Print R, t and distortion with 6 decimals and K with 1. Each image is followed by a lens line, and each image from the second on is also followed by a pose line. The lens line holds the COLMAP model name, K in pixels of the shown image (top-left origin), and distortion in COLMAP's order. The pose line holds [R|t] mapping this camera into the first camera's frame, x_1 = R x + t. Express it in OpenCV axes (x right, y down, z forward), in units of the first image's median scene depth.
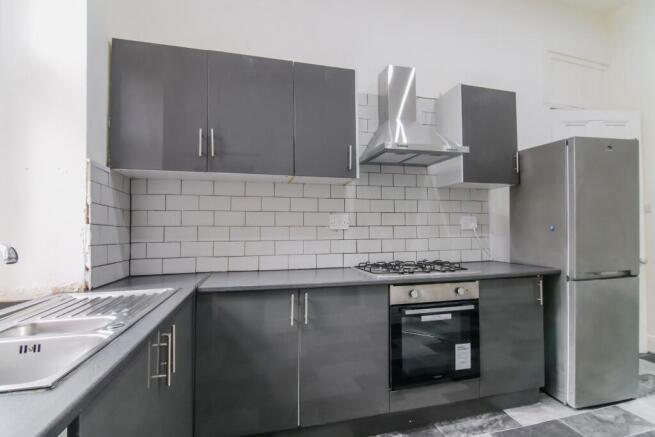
lens RADIAL K [[317.0, 0, 342.5], [0, 317.0, 225.4], [0, 0, 1]] dist [-0.012844, -0.002618]
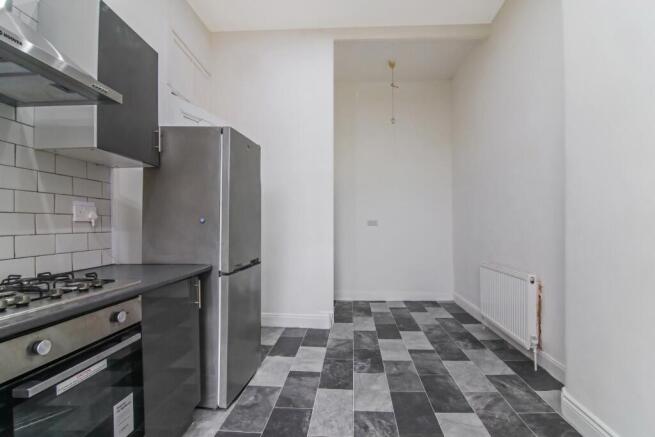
lens RADIAL K [[317.0, 0, 328.4], [0, 317.0, 219.9], [0, 0, 1]] dist [-0.012844, -0.002618]
pose [[0.333470, 0.021534, 0.942515, -0.060056], [-0.013856, 0.999743, -0.017939, 0.015407], [-0.942659, -0.007077, 0.333682, 0.301184]]
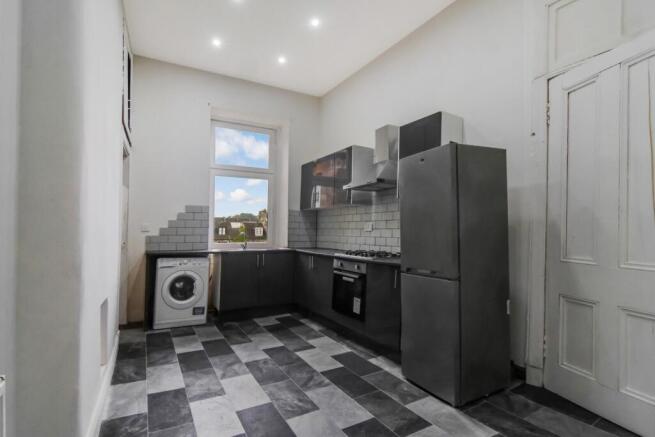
lens RADIAL K [[317.0, 0, 328.6], [0, 317.0, 223.8], [0, 0, 1]] dist [-0.012844, -0.002618]
pose [[0.261025, -0.013450, -0.965238, 2.335312], [0.000611, 0.999905, -0.013768, -0.003537], [0.965332, 0.003004, 0.261009, 0.475013]]
